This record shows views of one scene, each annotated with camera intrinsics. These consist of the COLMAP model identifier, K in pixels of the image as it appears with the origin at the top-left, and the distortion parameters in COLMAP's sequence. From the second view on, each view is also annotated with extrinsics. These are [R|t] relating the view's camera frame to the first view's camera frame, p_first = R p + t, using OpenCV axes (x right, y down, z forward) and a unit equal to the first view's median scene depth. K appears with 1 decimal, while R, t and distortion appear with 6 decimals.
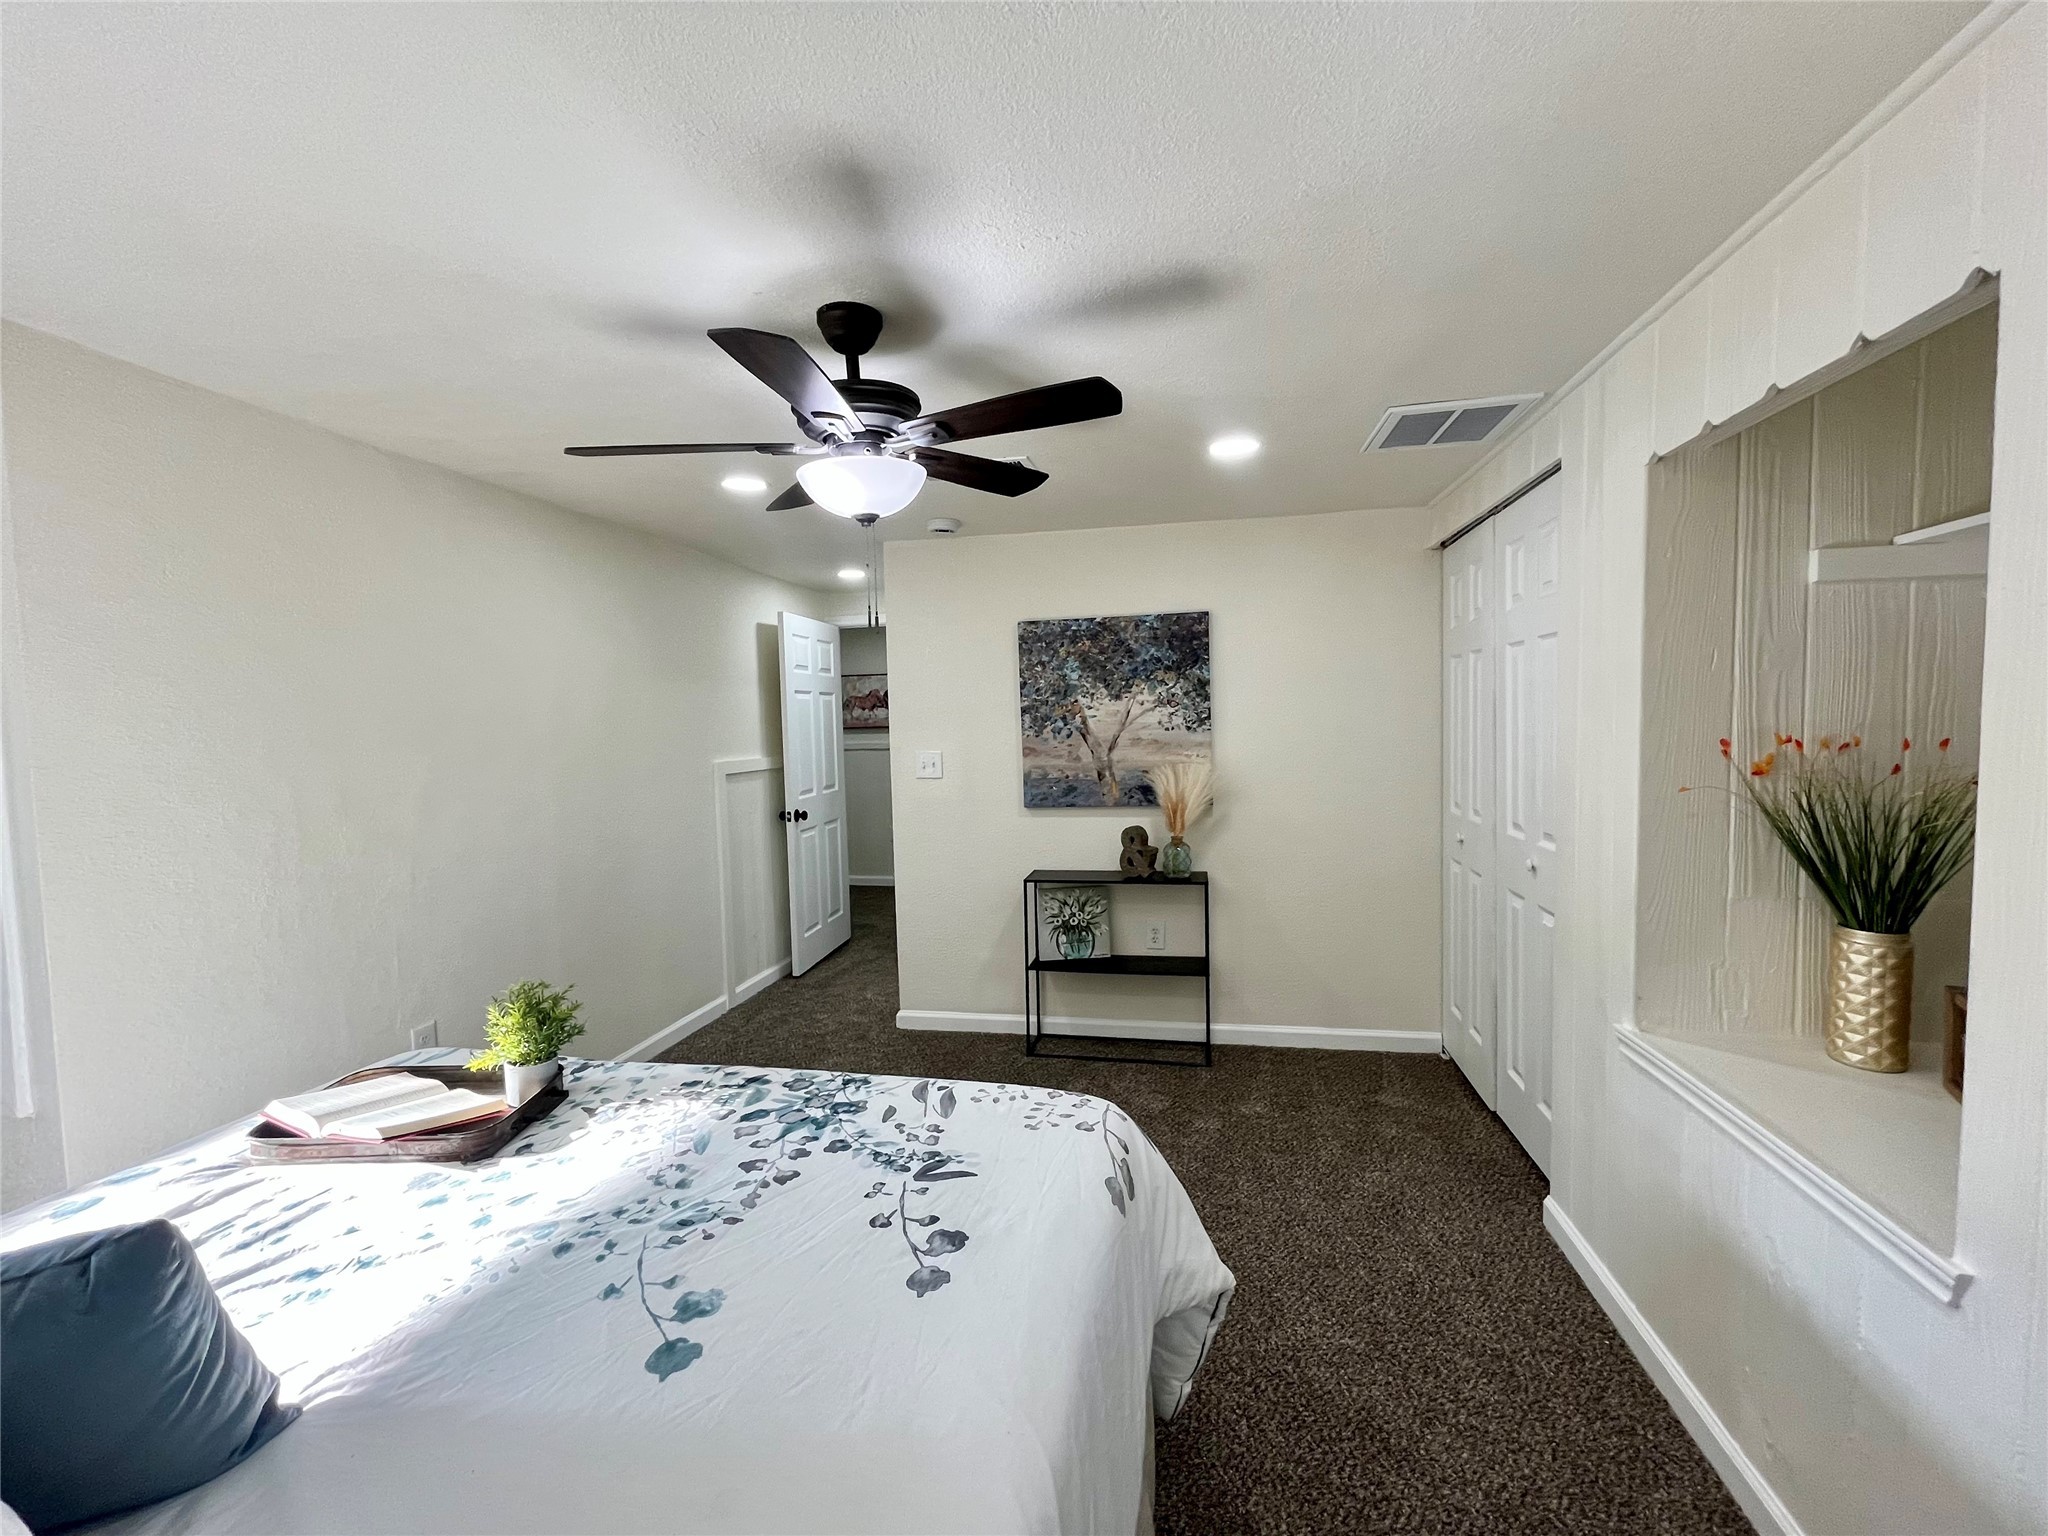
lens RADIAL K [[826.5, 0, 1033.1], [0, 826.5, 766.7], [0, 0, 1]] dist [-0.003148, -0.000172]
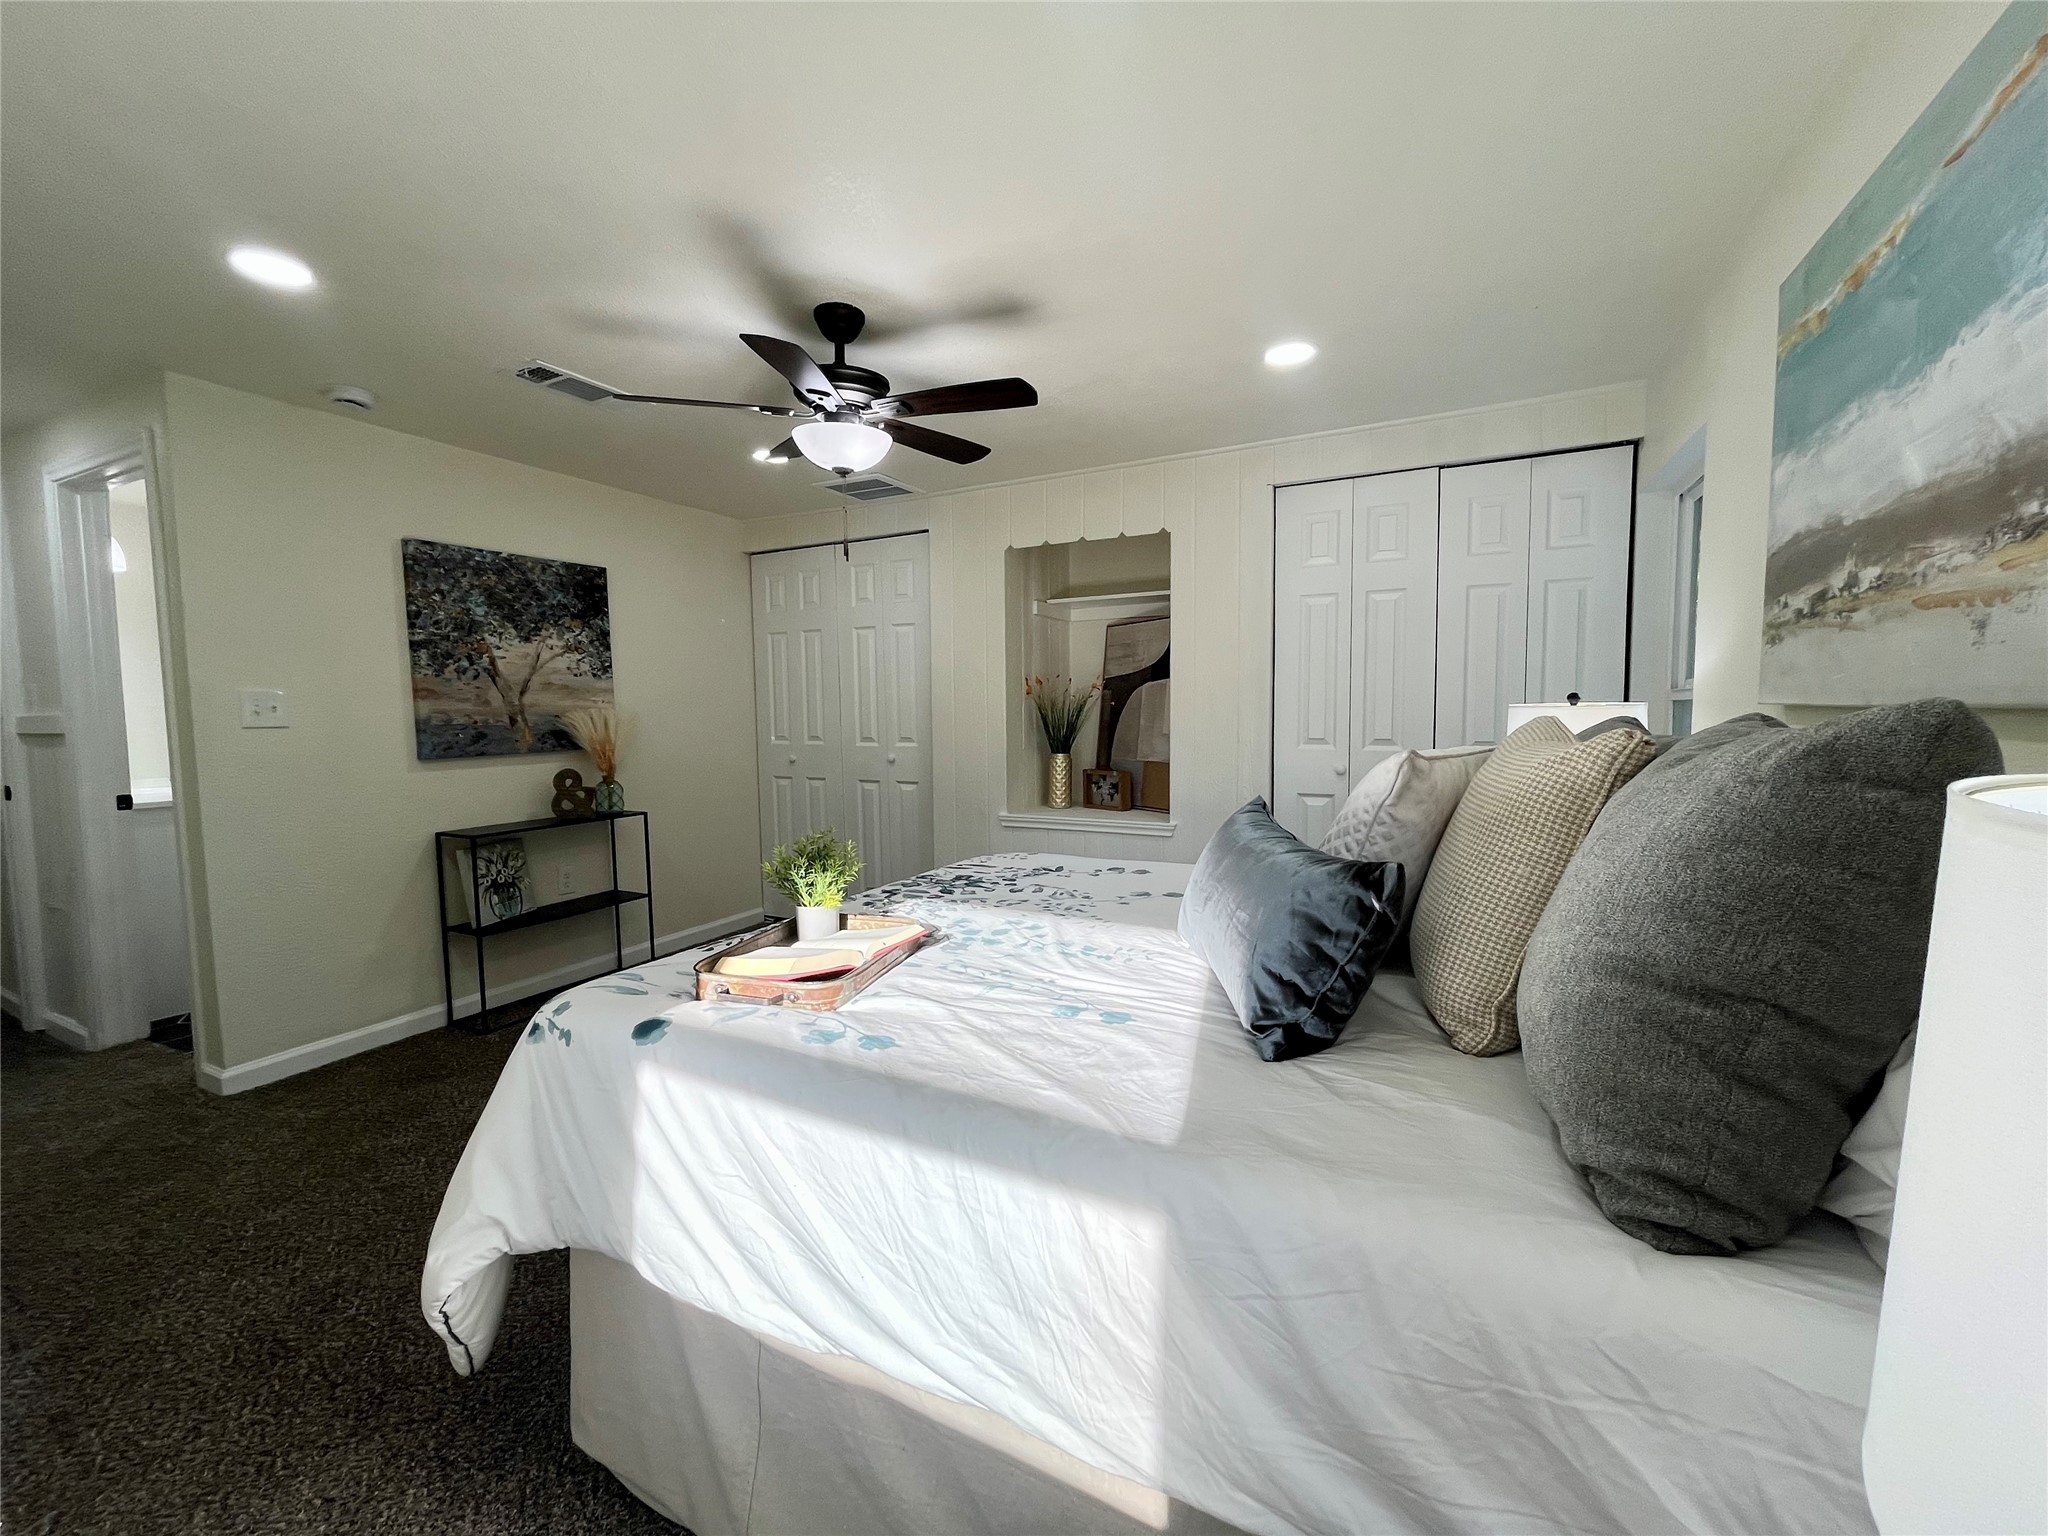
lens RADIAL K [[826.5, 0, 1020.4], [0, 826.5, 765.4], [0, 0, 1]] dist [-0.003148, -0.000172]
pose [[0.274227, -0.047355, 0.960498, -0.671880], [0.059845, 0.997691, 0.032103, 0.066429], [-0.959801, 0.048677, 0.276428, 0.184793]]
